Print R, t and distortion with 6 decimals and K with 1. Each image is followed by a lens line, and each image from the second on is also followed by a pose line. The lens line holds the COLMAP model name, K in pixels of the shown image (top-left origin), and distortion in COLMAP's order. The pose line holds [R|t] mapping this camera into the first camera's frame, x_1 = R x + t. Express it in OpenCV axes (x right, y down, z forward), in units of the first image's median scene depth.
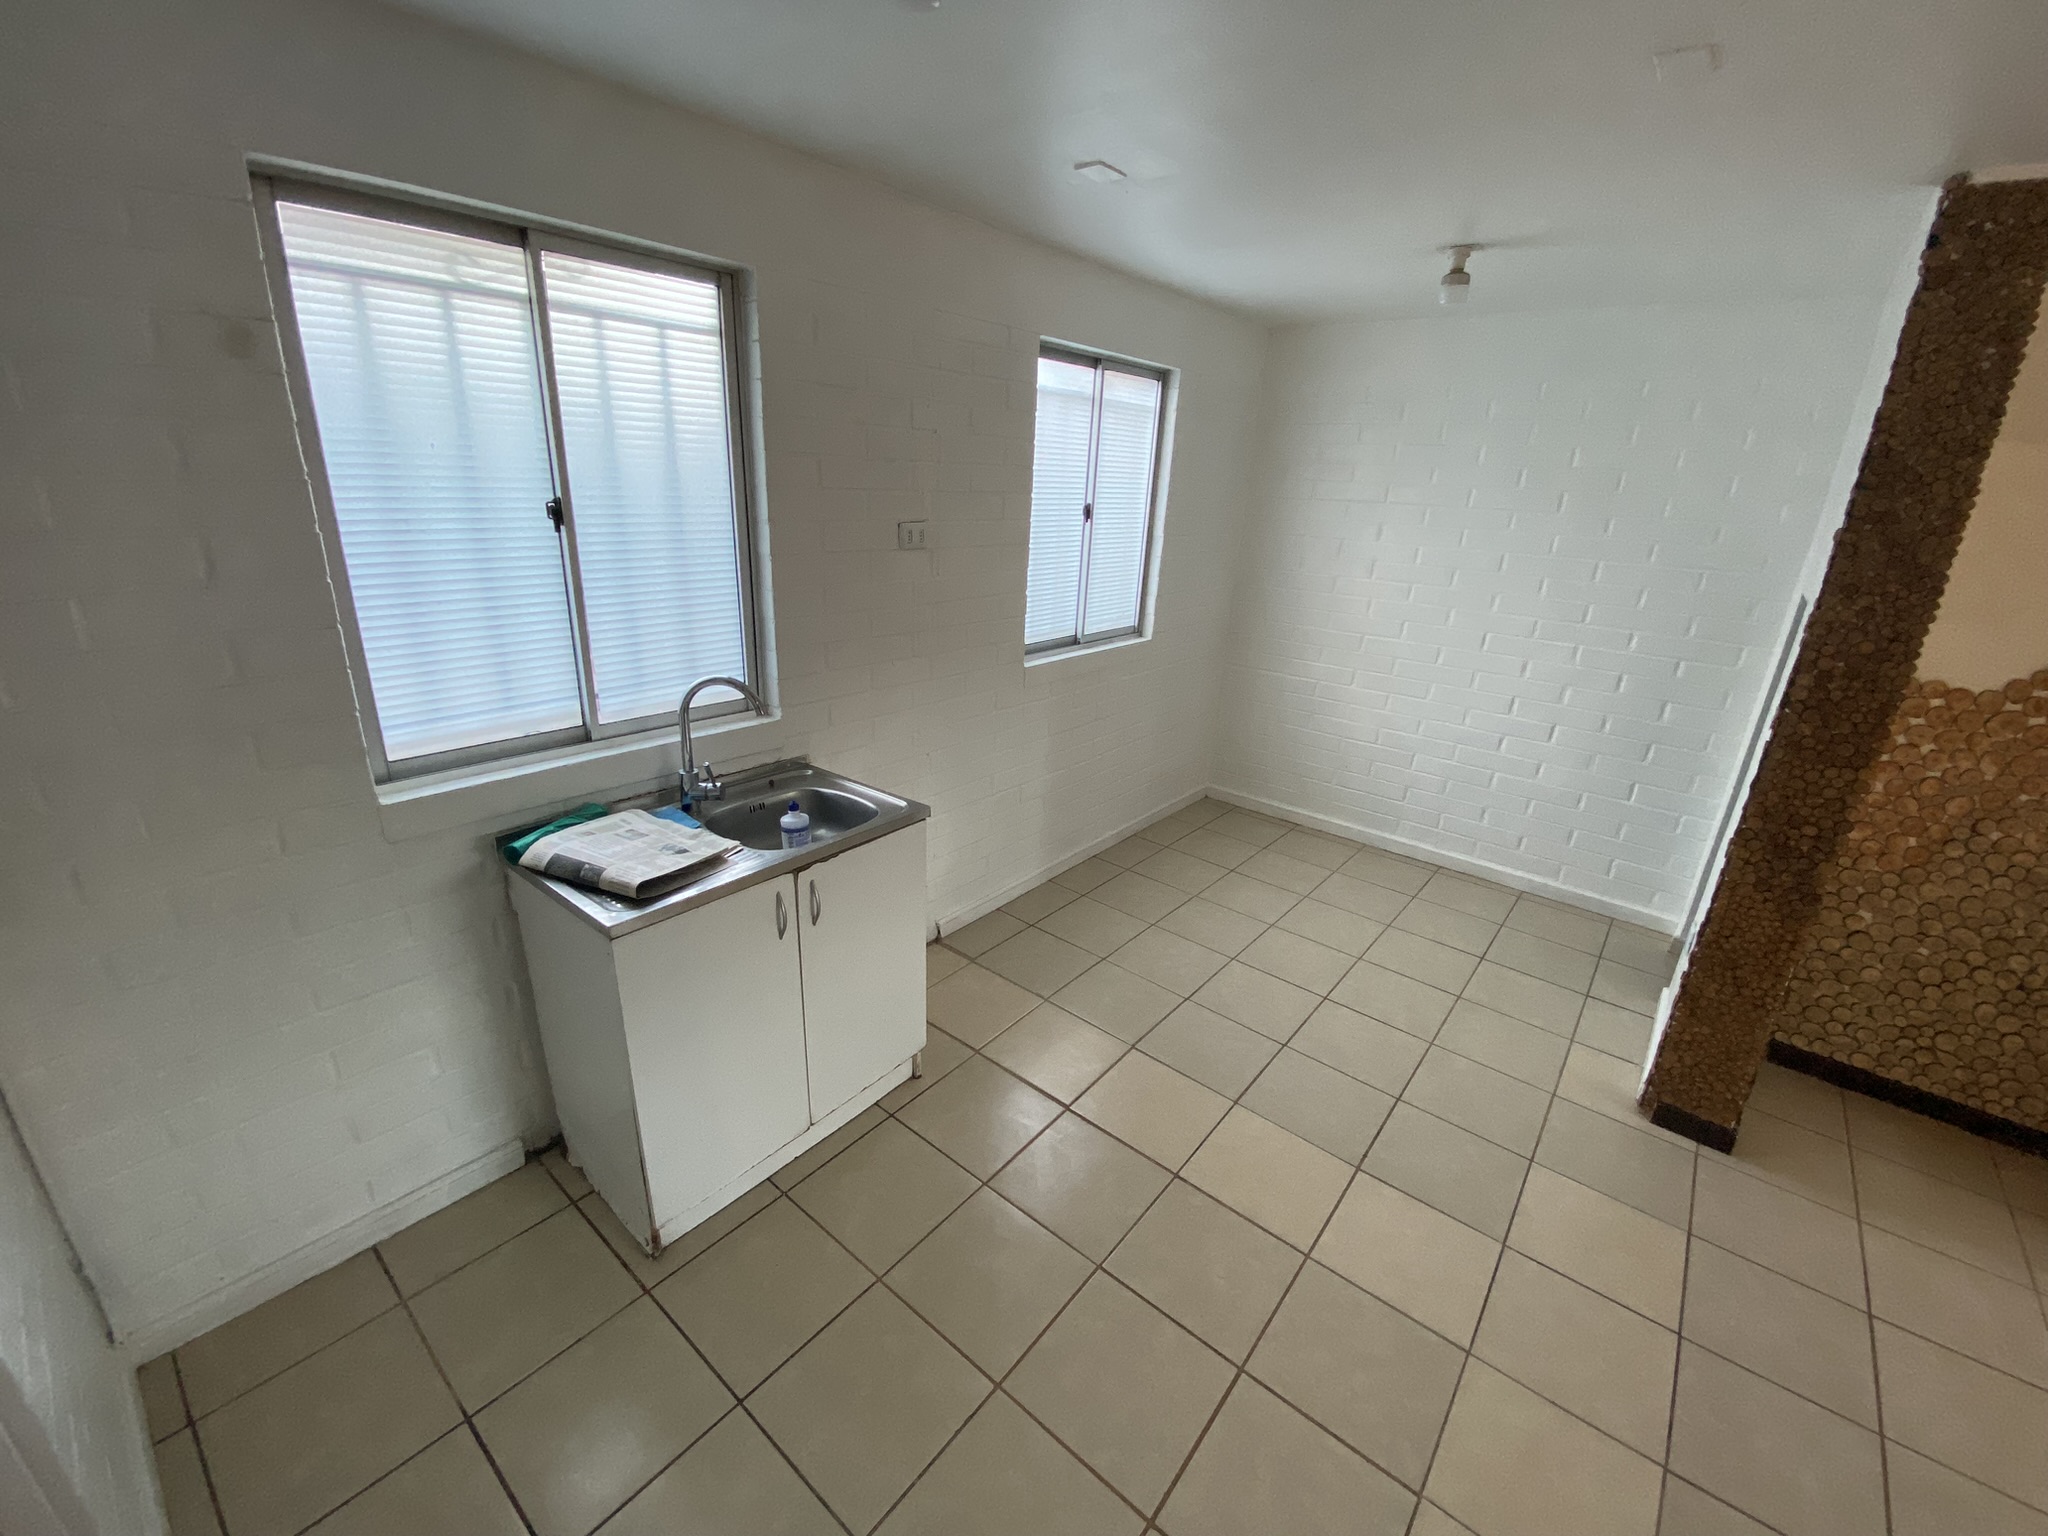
lens RADIAL K [[833.9, 0, 1024.0], [0, 833.9, 768.0], [0, 0, 1]] dist [0.028114, -0.024365]
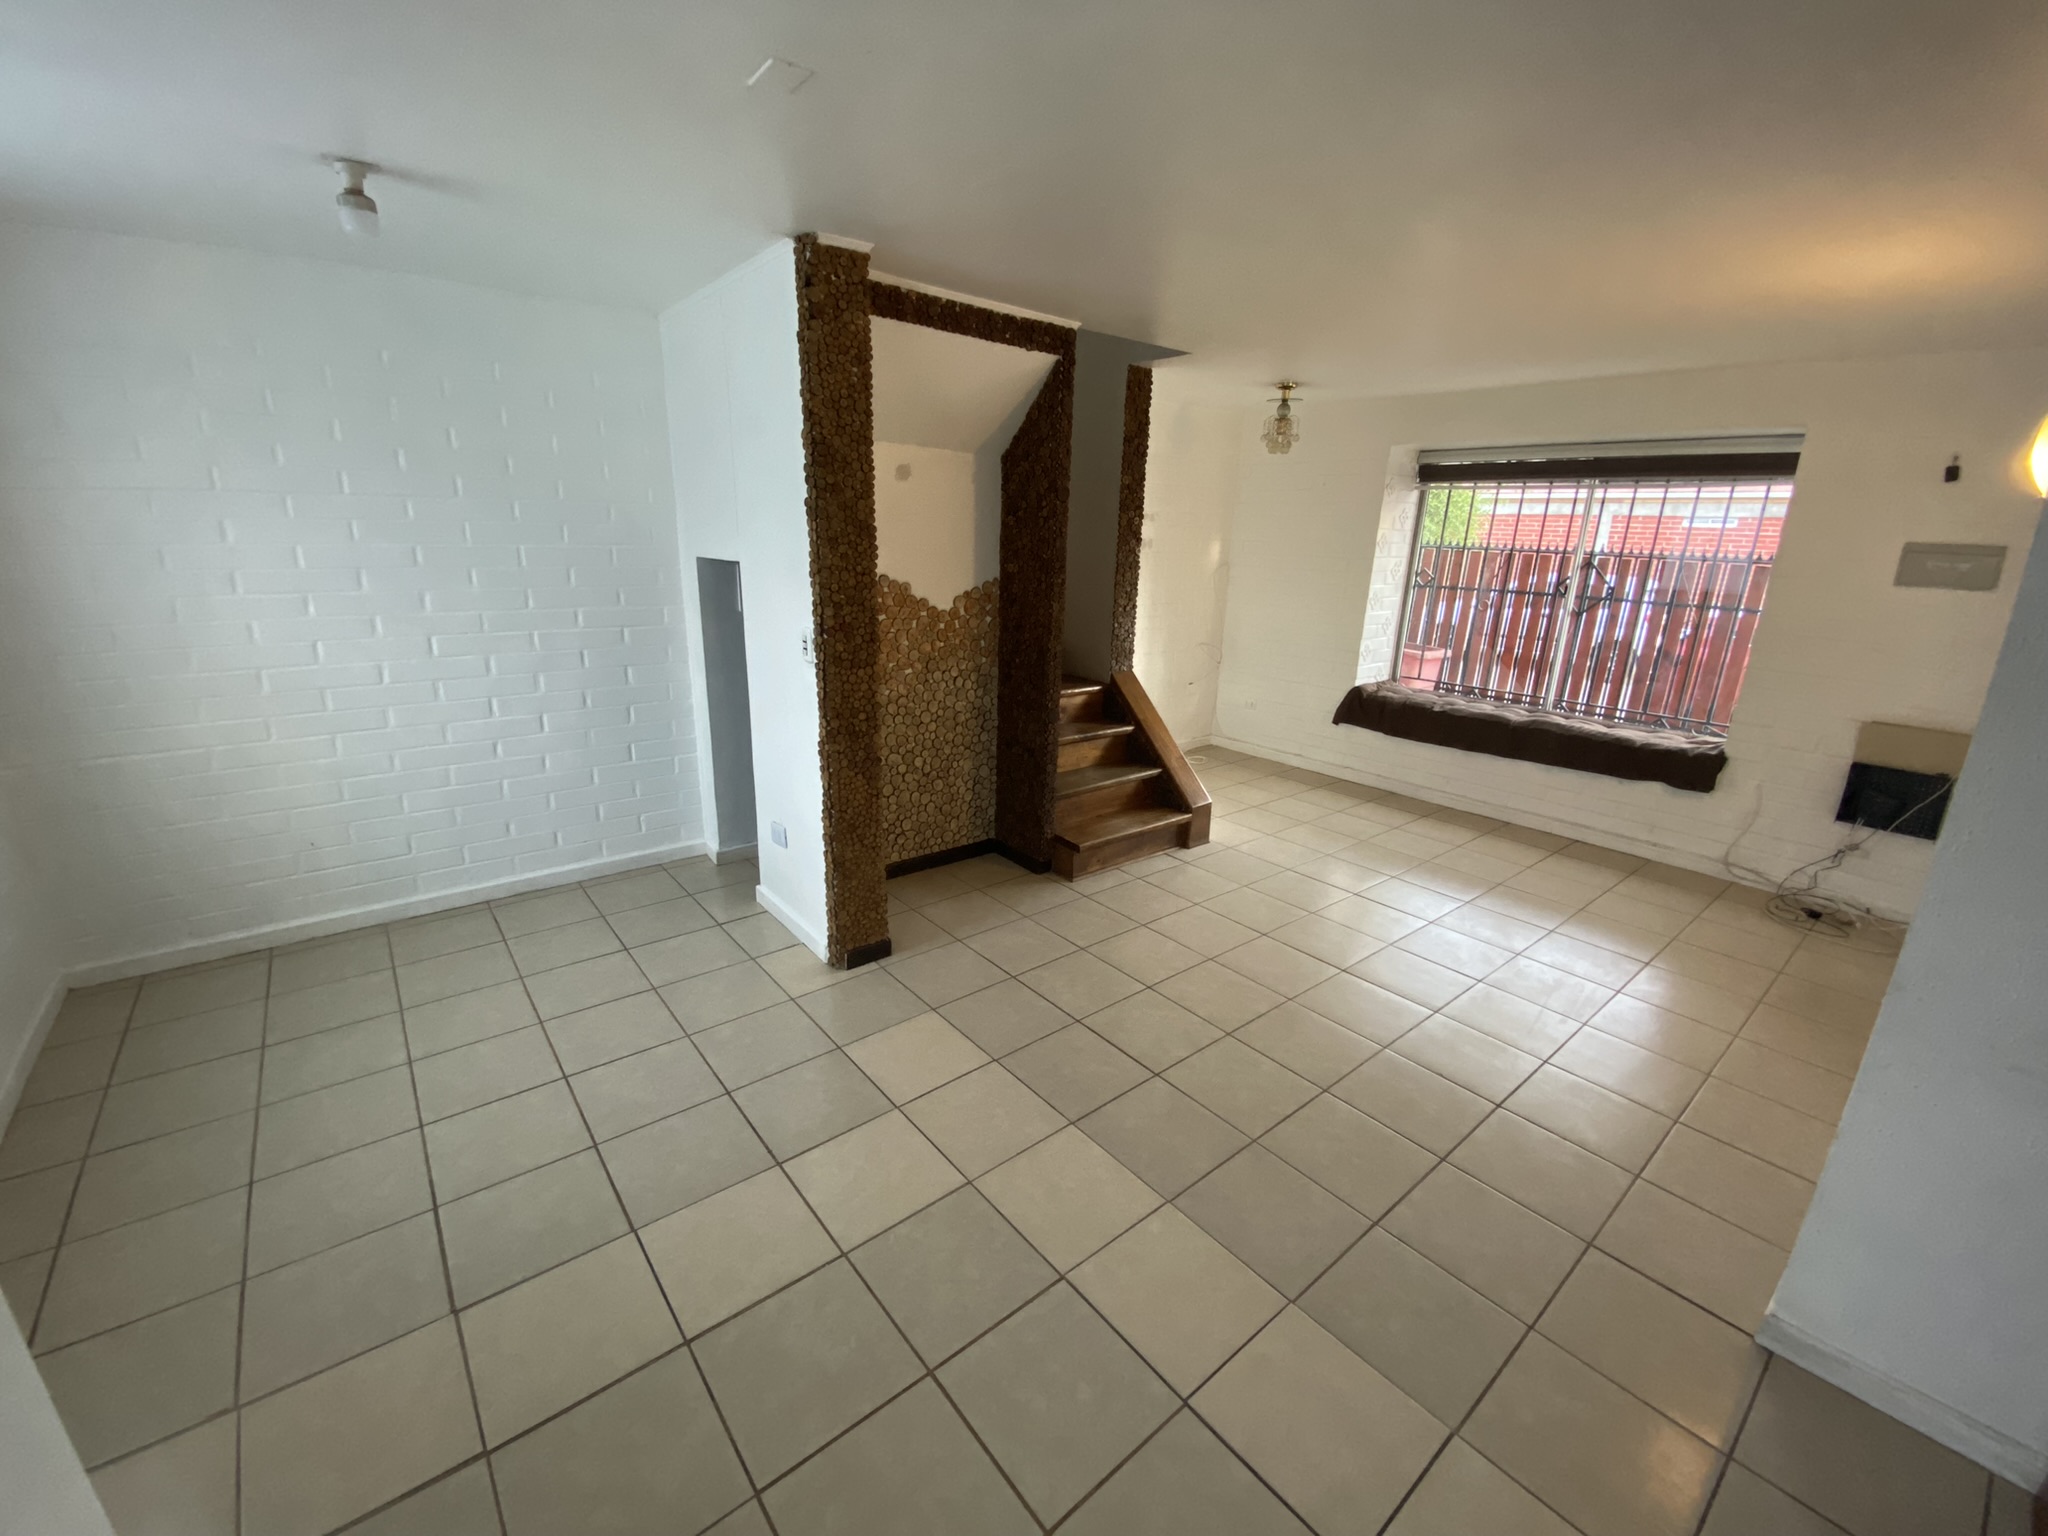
lens RADIAL K [[833.9, 0, 1024.0], [0, 833.9, 768.0], [0, 0, 1]] dist [0.028114, -0.024365]
pose [[0.189674, -0.311863, 0.931002, -0.276240], [0.308514, 0.919119, 0.245029, -0.084813], [-0.932117, 0.240751, 0.270547, 0.321677]]
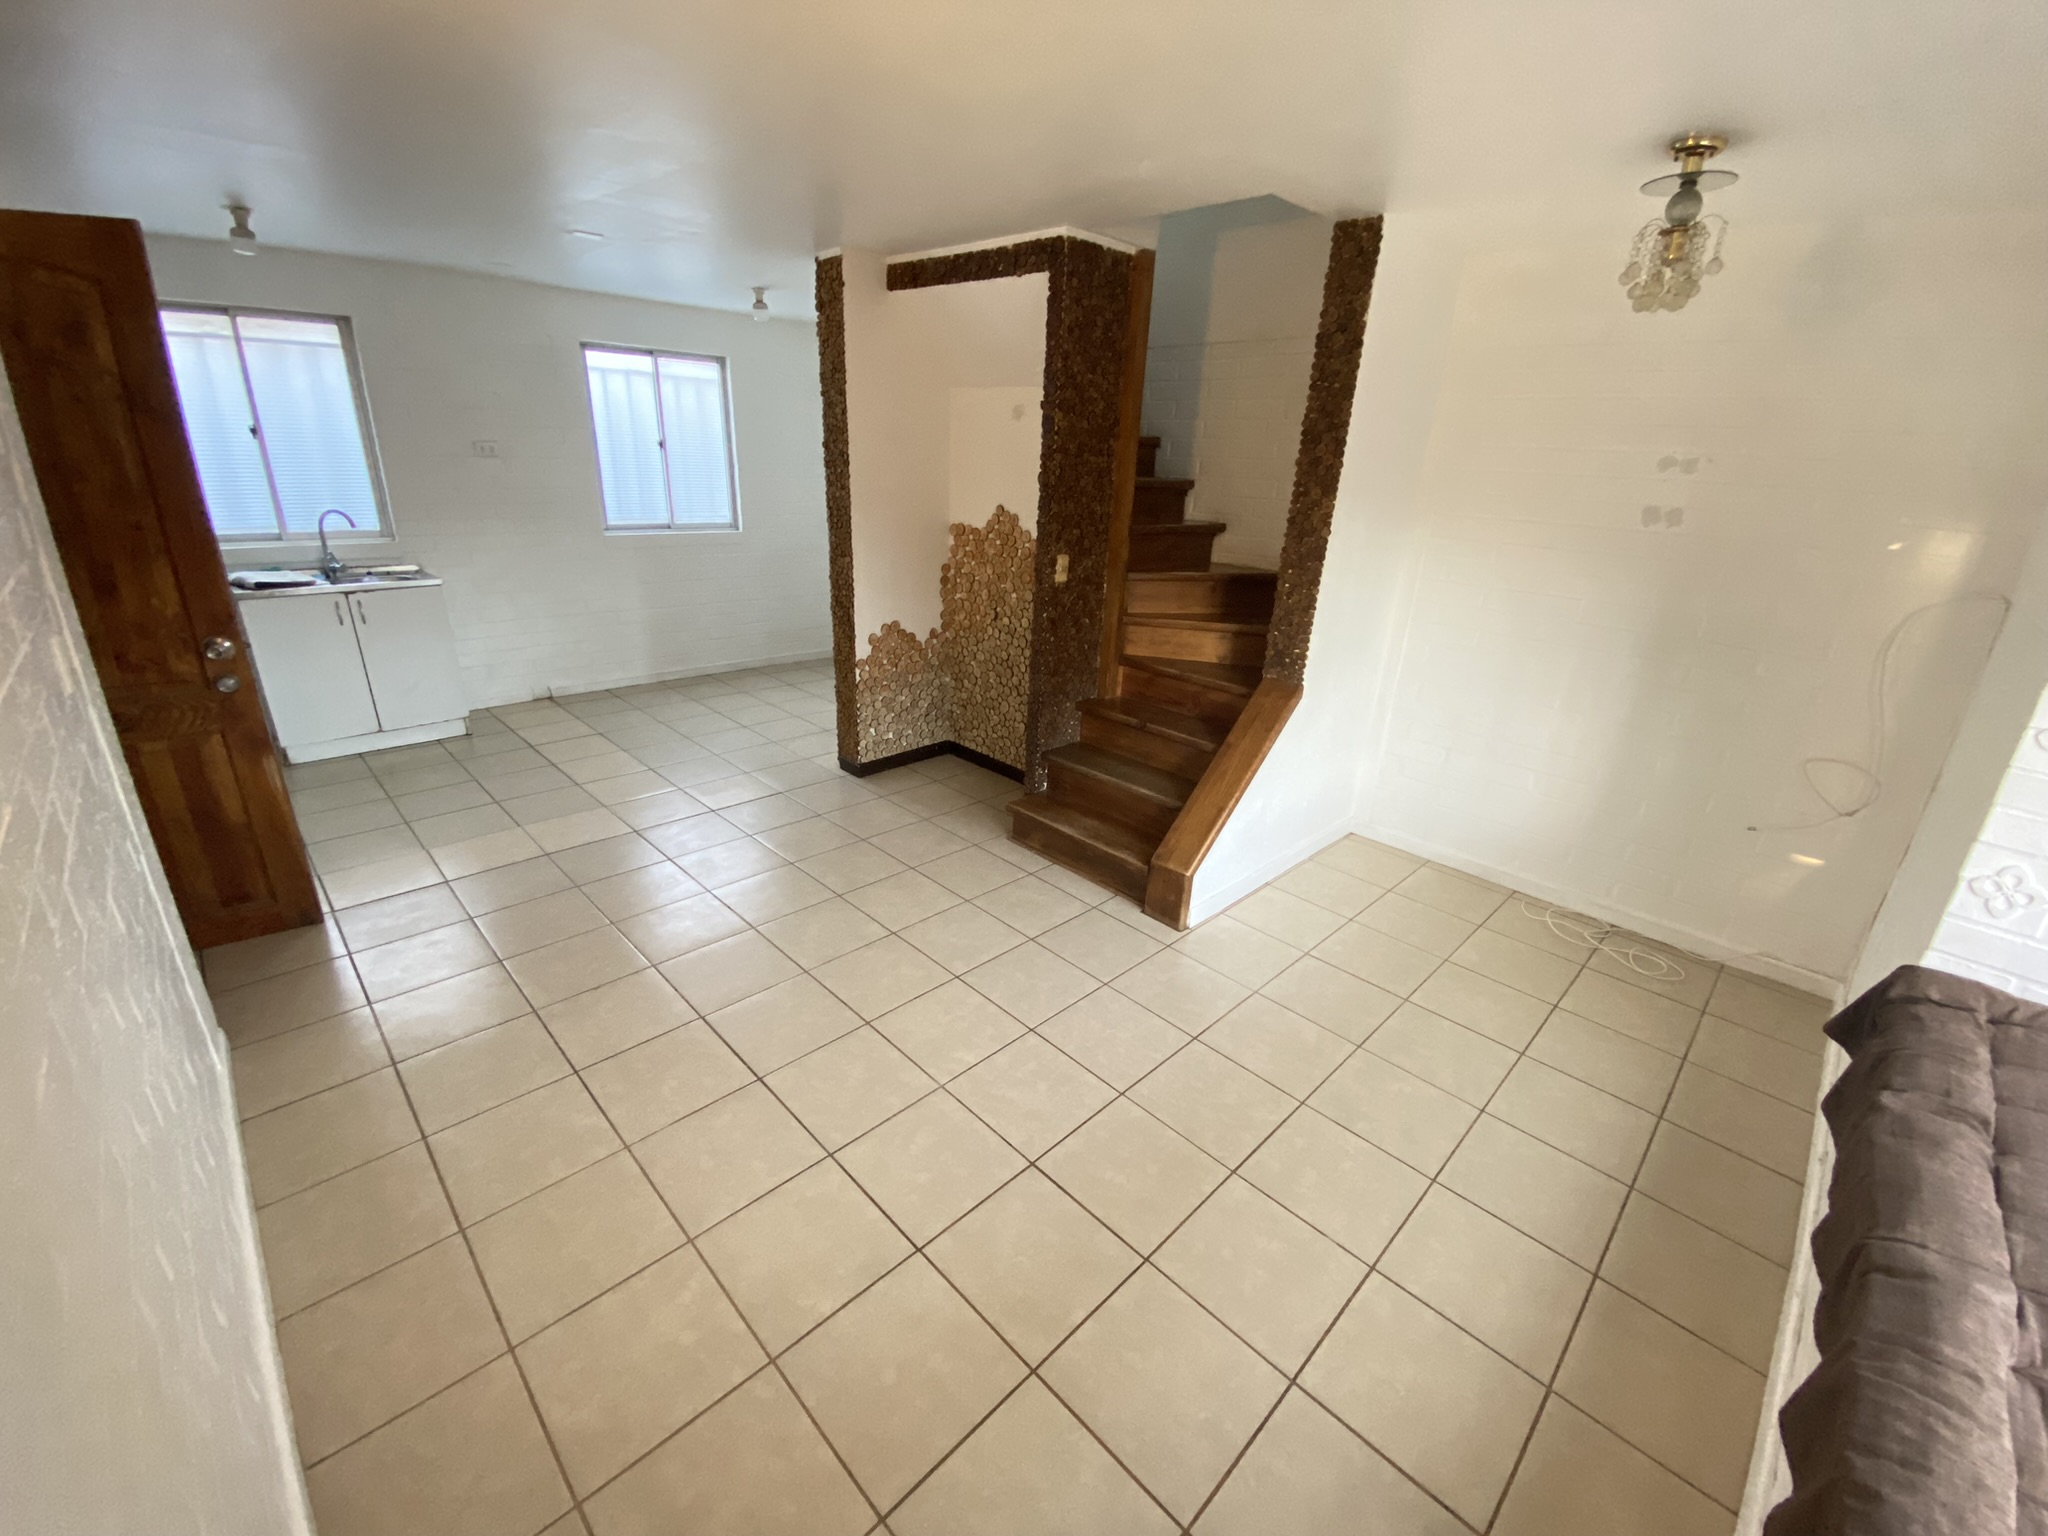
lens RADIAL K [[833.9, 0, 1024.0], [0, 833.9, 768.0], [0, 0, 1]] dist [0.028114, -0.024365]
pose [[0.994714, 0.034427, -0.096736, 1.291952], [-0.032638, 0.999267, 0.020009, 0.361130], [0.097354, -0.016746, 0.995109, -0.769298]]
